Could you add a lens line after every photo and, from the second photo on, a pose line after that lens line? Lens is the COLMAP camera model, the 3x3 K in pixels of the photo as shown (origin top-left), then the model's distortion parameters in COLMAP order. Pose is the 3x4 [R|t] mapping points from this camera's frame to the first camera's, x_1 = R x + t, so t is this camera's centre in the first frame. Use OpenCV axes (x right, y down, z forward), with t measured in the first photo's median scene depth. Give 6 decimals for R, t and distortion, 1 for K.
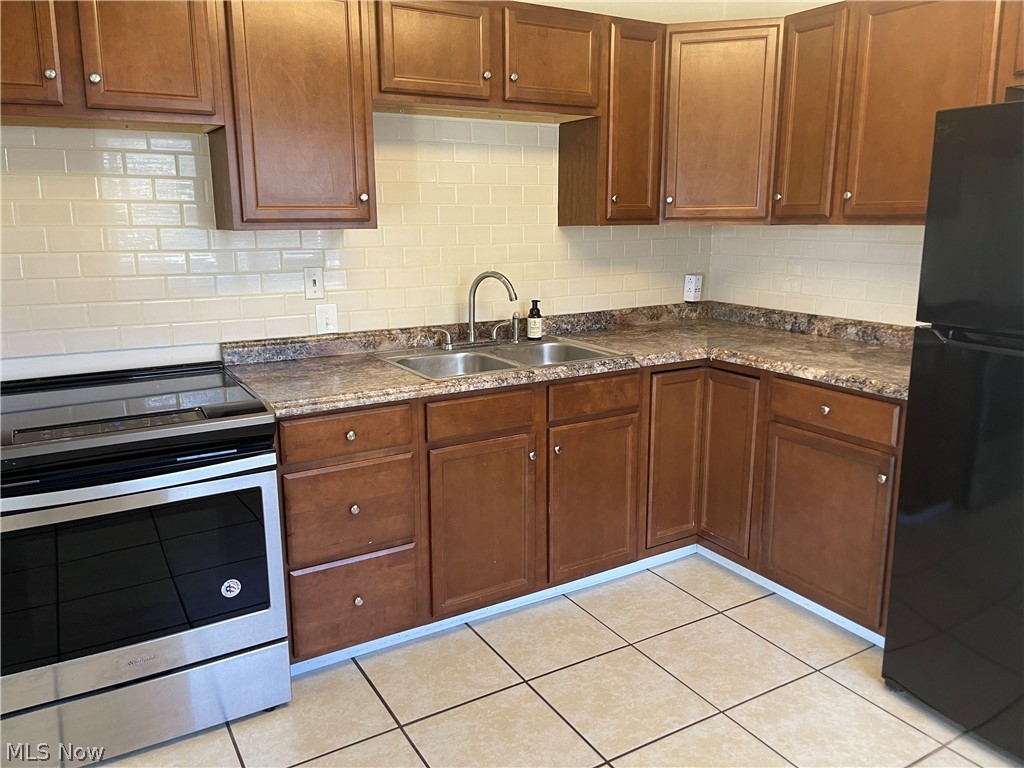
lens RADIAL K [[779.1, 0, 514.5], [0, 779.1, 372.7], [0, 0, 1]] dist [0.005988, 0.001001]
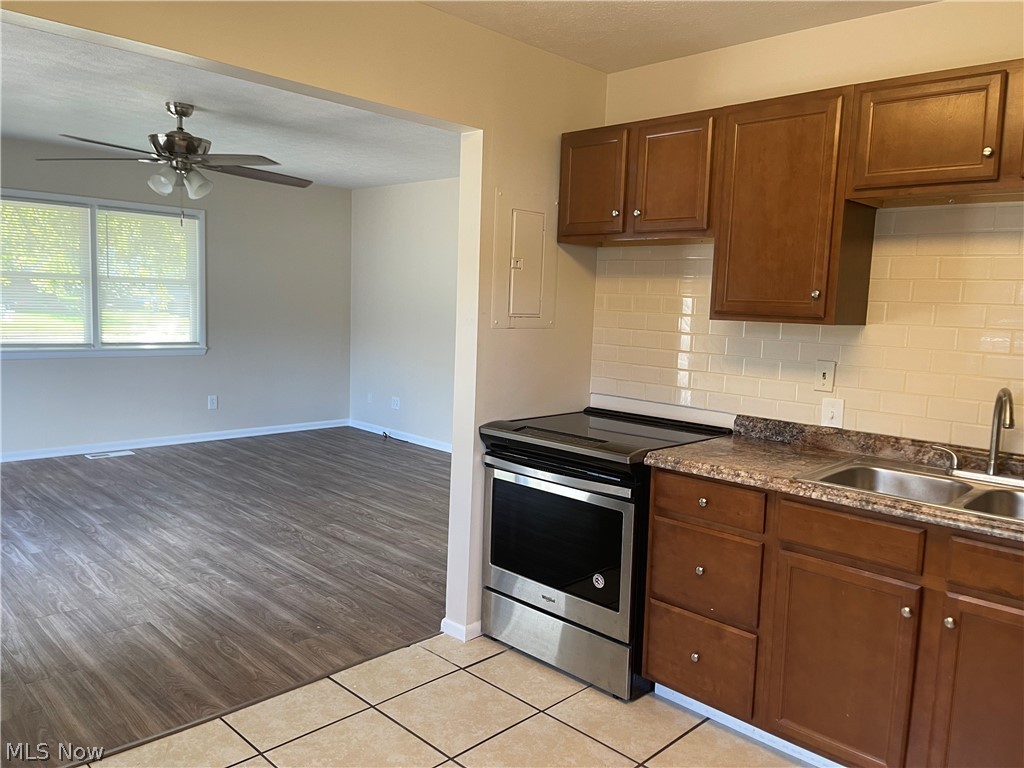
lens RADIAL K [[769.1, 0, 527.1], [0, 769.1, 384.0], [0, 0, 1]] dist [0.066212, -0.080683]
pose [[0.259675, 0.115917, -0.958714, 0.691563], [-0.228117, 0.972037, 0.055740, -0.079334], [0.938366, 0.204225, 0.278856, 0.378674]]
